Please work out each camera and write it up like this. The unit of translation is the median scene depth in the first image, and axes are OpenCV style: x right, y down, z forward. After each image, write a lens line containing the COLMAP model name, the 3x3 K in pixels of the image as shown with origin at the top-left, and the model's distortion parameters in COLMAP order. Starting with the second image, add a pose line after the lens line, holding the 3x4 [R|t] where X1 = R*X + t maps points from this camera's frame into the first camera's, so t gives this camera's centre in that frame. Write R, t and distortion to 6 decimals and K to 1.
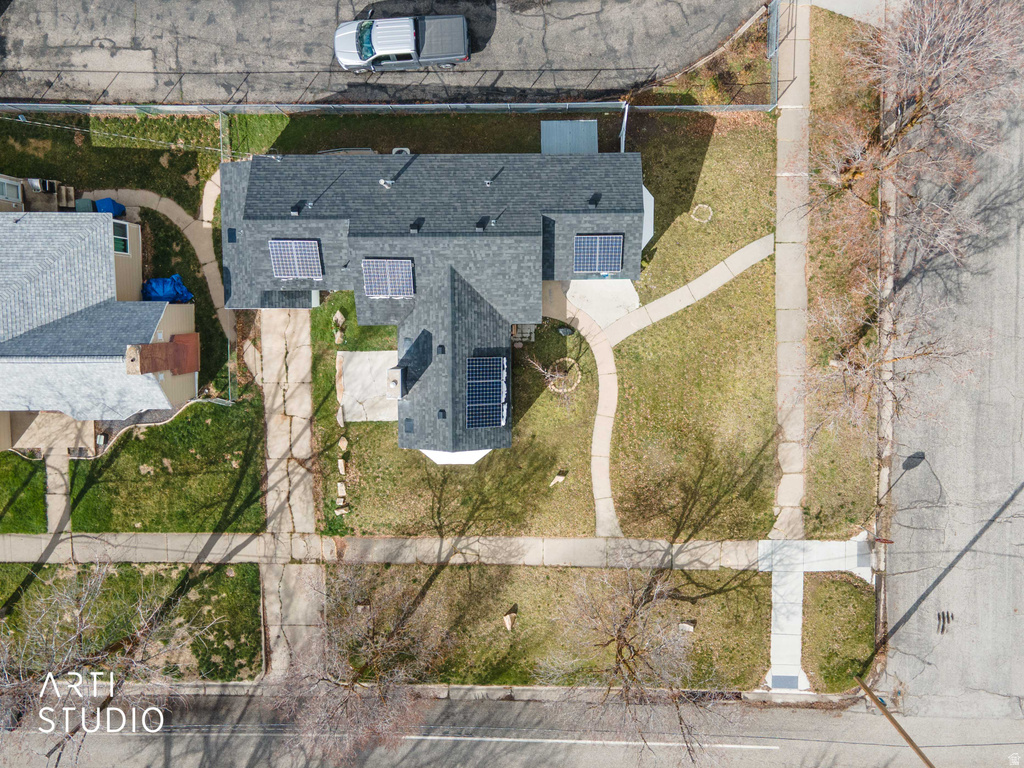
lens RADIAL K [[779.9, 0, 535.9], [0, 779.9, 380.1], [0, 0, 1]] dist [0.041491, 0.002738]
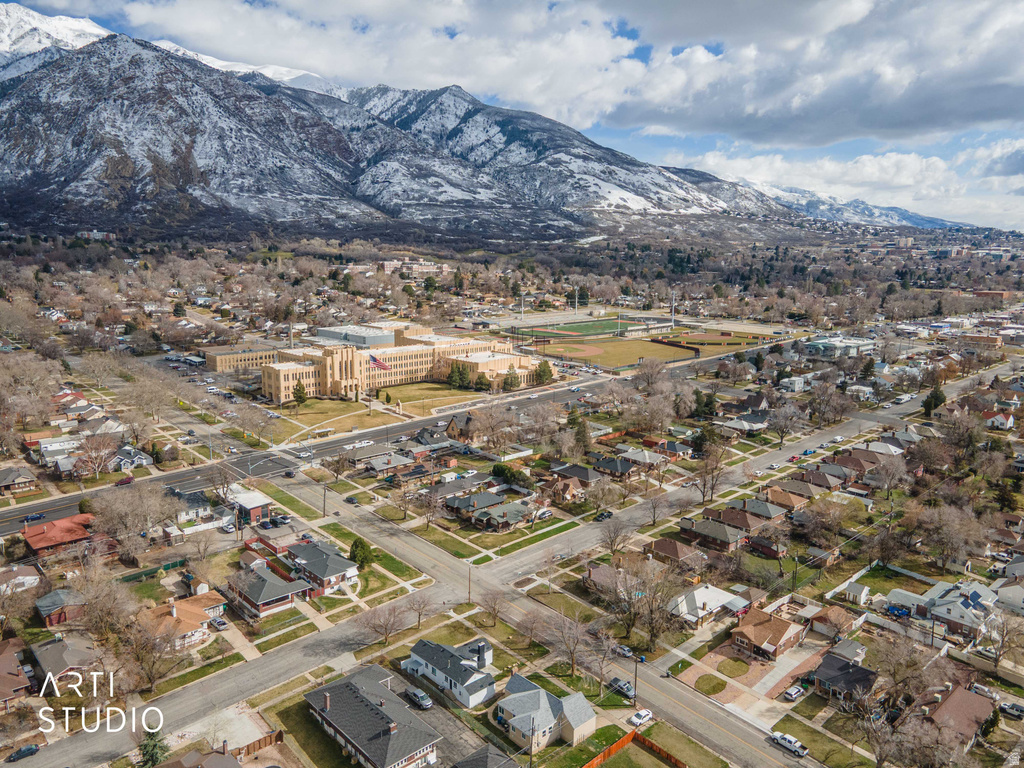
lens RADIAL K [[747.6, 0, 502.5], [0, 747.6, 383.9], [0, 0, 1]] dist [0.041326, 0.006894]
pose [[-0.667639, -0.135986, 0.731960, -2.930005], [0.742902, -0.185770, 0.643106, -2.194734], [0.048523, 0.973138, 0.225052, -1.346290]]
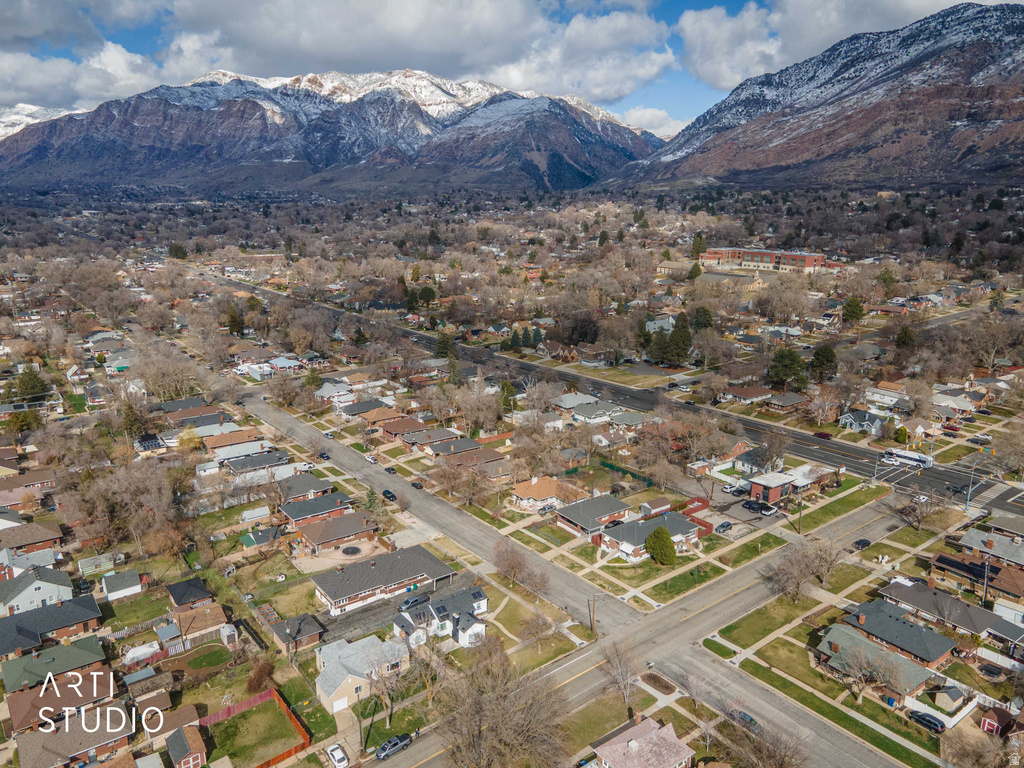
lens RADIAL K [[745.2, 0, 504.1], [0, 745.2, 381.4], [0, 0, 1]] dist [0.046509, 0.002809]
pose [[0.802349, -0.133116, 0.581822, -1.956594], [0.596439, 0.142422, -0.789922, 2.885801], [0.022287, 0.980814, 0.193667, -0.975837]]
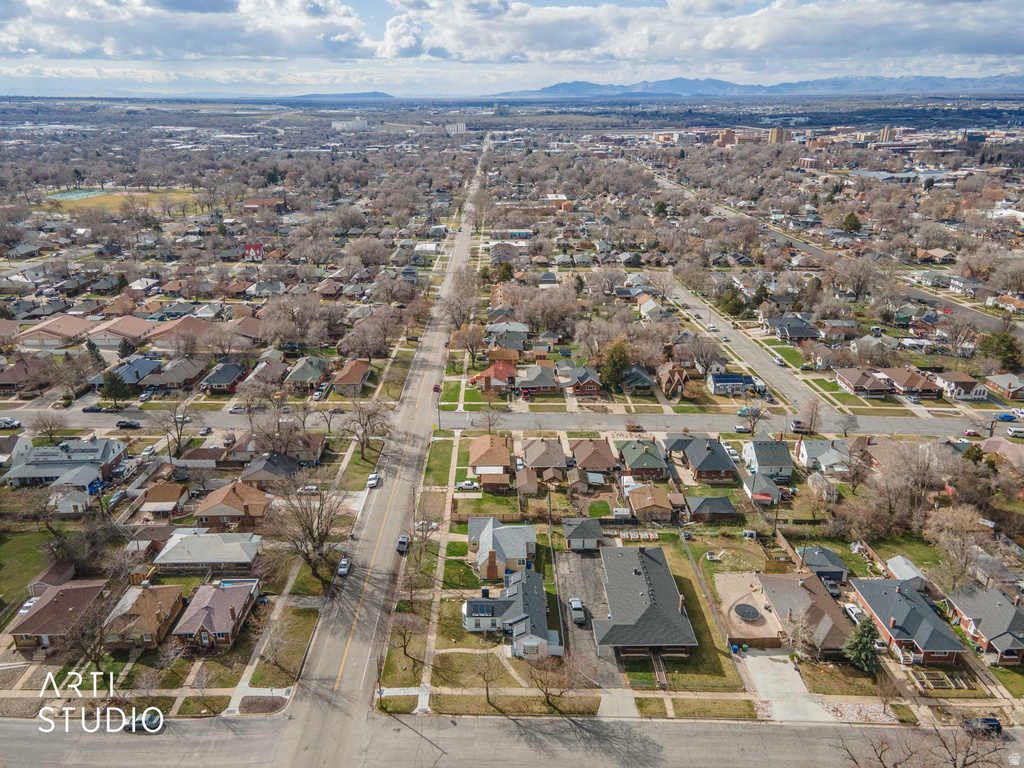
lens RADIAL K [[747.6, 0, 502.5], [0, 747.6, 383.9], [0, 0, 1]] dist [0.041326, 0.006894]
pose [[0.005982, 0.366264, -0.930492, 2.593764], [-0.997864, -0.058351, -0.029384, 0.076914], [-0.065058, 0.928680, 0.365132, -1.188043]]
